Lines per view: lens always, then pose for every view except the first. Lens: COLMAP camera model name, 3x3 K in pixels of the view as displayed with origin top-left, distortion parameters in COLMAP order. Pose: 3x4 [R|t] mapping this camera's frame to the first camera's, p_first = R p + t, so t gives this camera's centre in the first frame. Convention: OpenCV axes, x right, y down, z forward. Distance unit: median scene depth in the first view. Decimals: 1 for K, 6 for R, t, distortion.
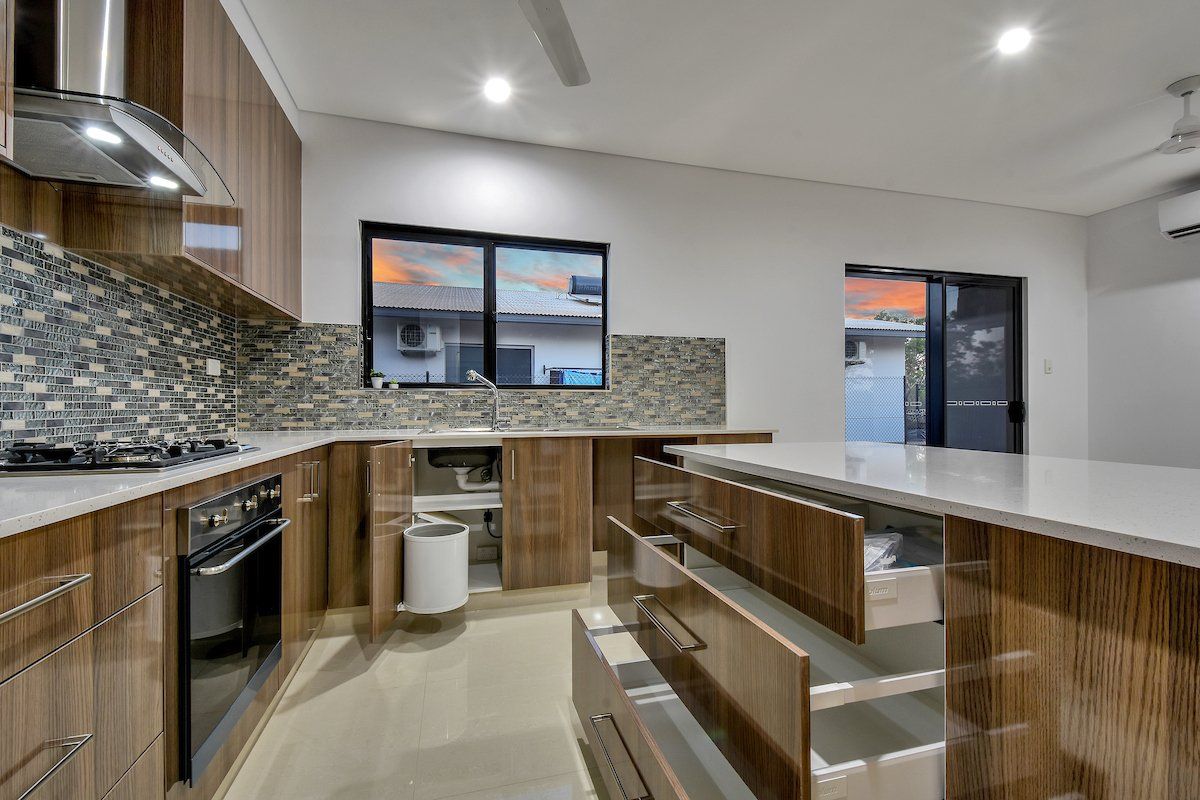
lens RADIAL K [[517.9, 0, 606.4], [0, 517.9, 407.6], [0, 0, 1]] dist [0.024146, -0.014797]
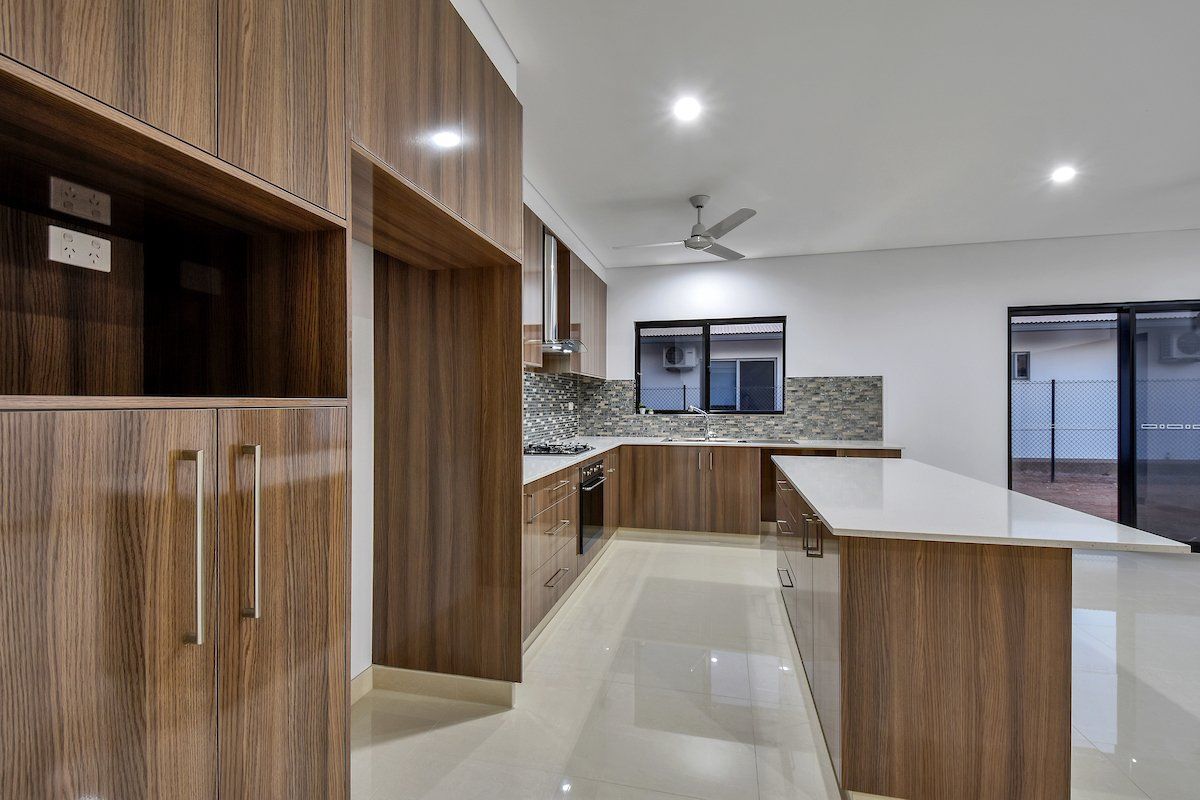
lens RADIAL K [[517.9, 0, 600.2], [0, 517.9, 404.8], [0, 0, 1]] dist [0.024146, -0.014797]
pose [[0.868405, 0.004207, -0.495837, 0.332880], [-0.001842, 0.999984, 0.005257, -0.082045], [0.495851, -0.003652, 0.868400, -0.652432]]
